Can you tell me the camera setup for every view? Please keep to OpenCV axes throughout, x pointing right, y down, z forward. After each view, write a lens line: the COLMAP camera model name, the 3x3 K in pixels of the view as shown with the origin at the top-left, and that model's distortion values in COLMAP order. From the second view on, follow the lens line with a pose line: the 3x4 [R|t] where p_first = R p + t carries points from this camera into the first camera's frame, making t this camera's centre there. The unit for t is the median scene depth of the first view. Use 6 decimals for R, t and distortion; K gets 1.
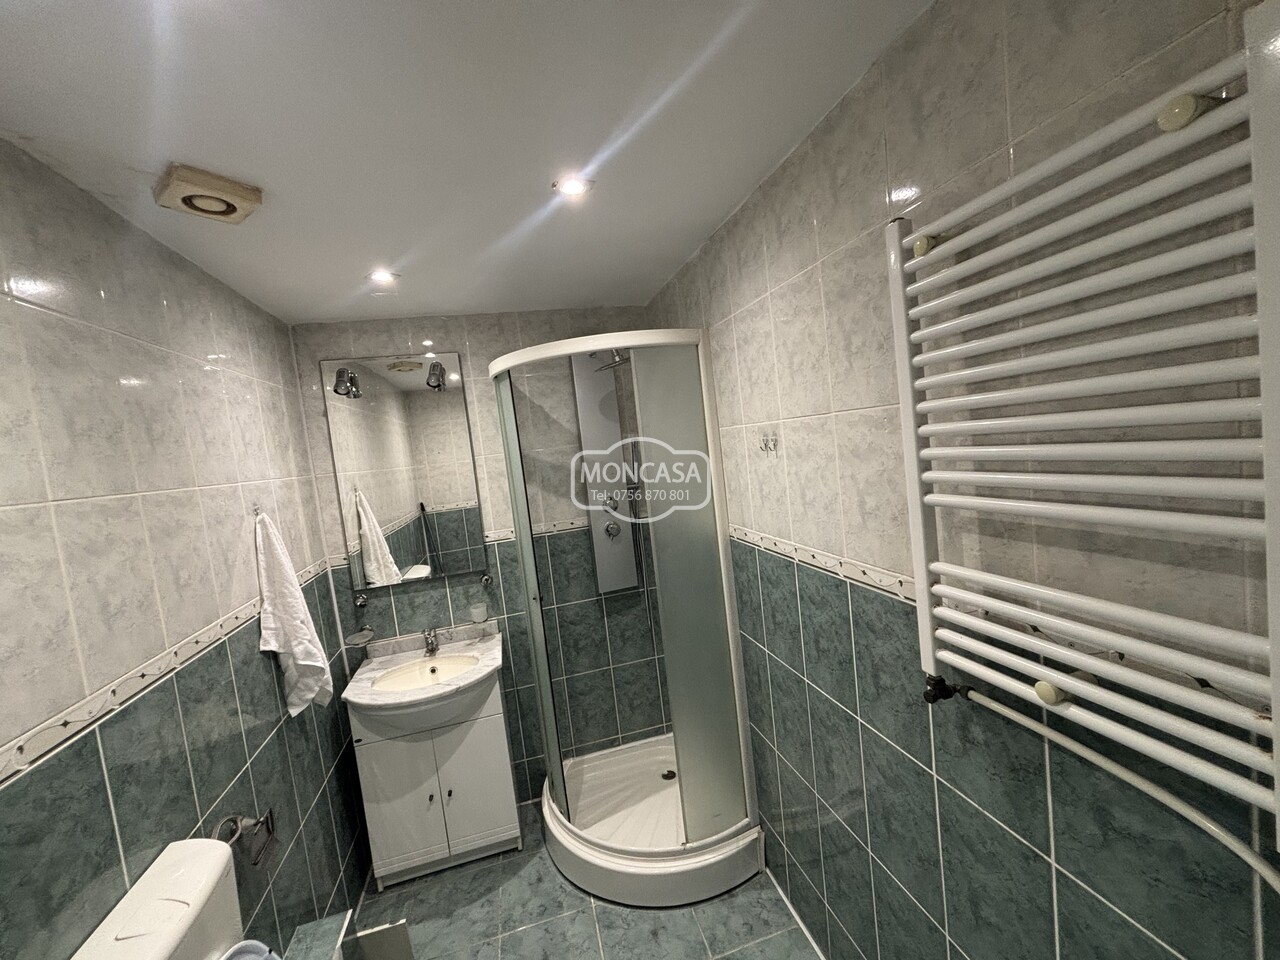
lens RADIAL K [[513.4, 0, 639.6], [0, 513.4, 482.4], [0, 0, 1]] dist [-0.004939, 0.002151]
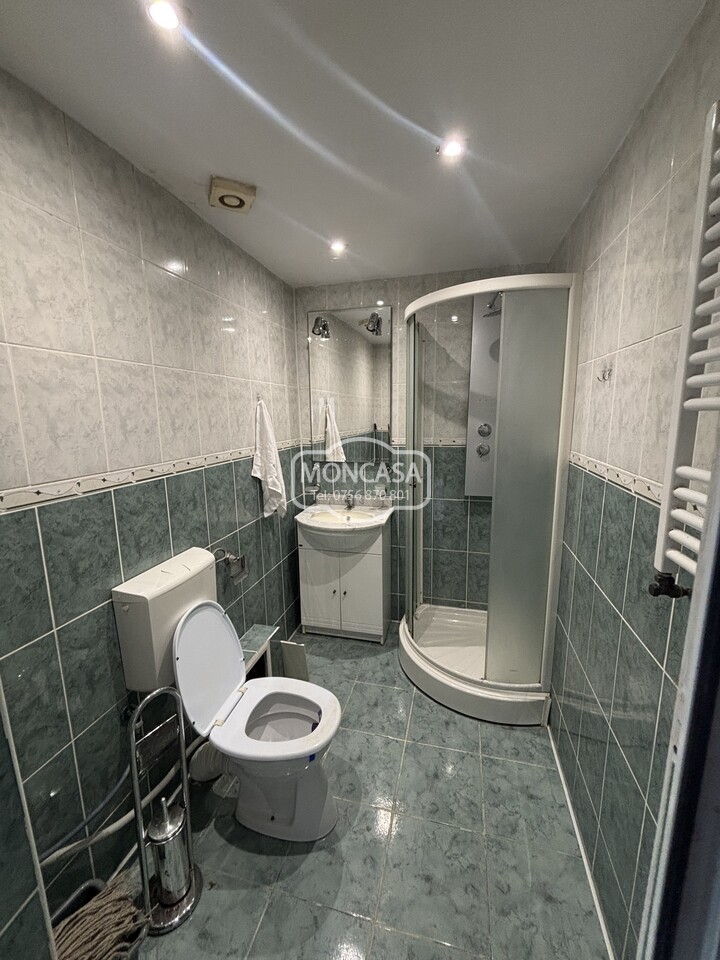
lens RADIAL K [[385.1, 0, 363.8], [0, 385.1, 482.3], [0, 0, 1]] dist [-0.004939, 0.002151]
pose [[0.872009, 0.185456, -0.452997, 0.195611], [-0.123546, 0.978873, 0.162925, 0.074525], [0.473641, -0.086106, 0.876498, 0.002109]]
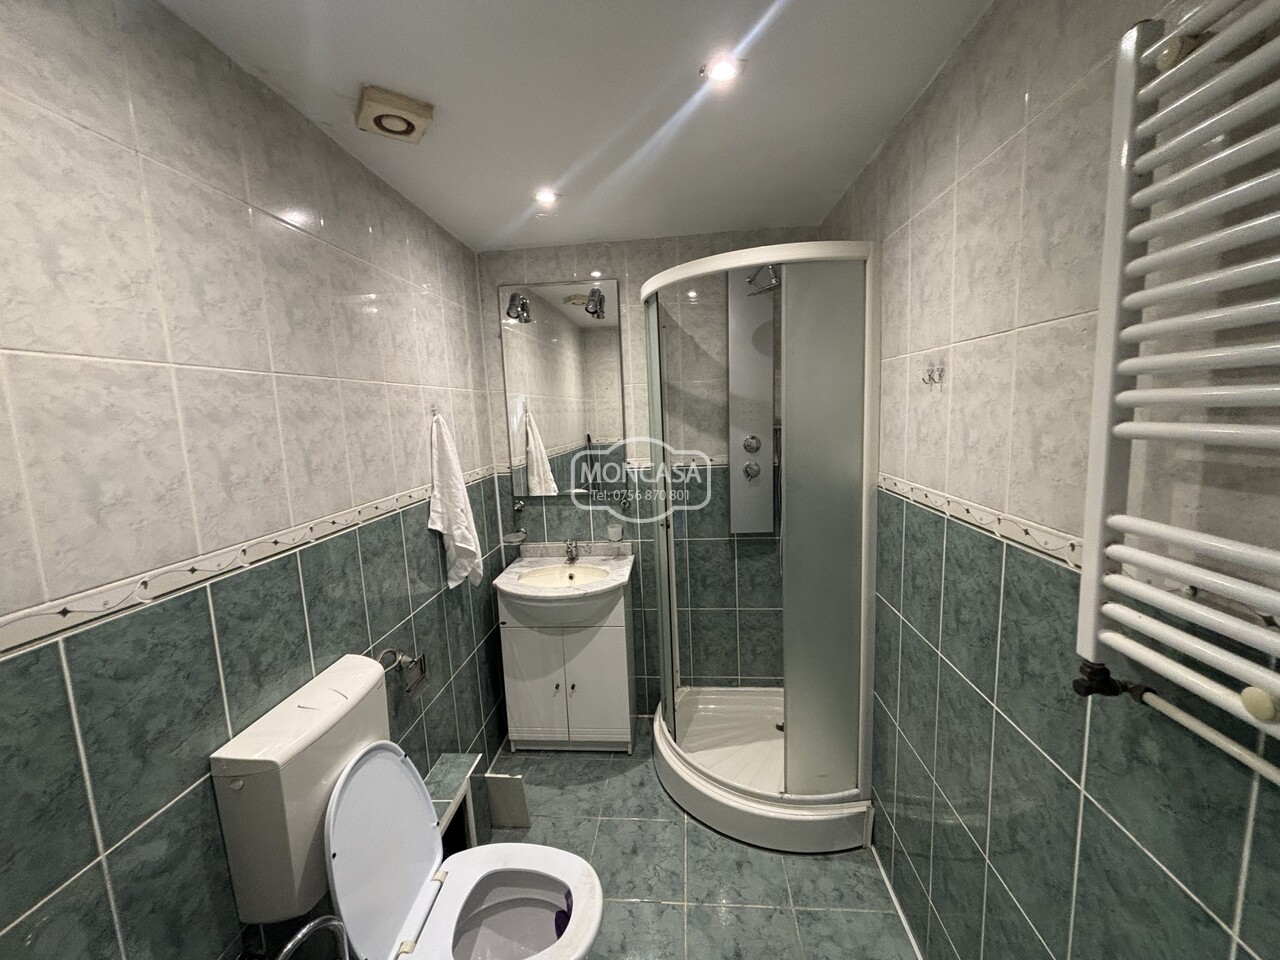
lens RADIAL K [[513.4, 0, 640.0], [0, 513.4, 481.6], [0, 0, 1]] dist [-0.004939, 0.002151]
pose [[0.940542, 0.117570, -0.318683, 0.080992], [-0.089314, 0.990774, 0.101928, 0.049536], [0.327726, -0.067405, 0.942365, 0.038156]]
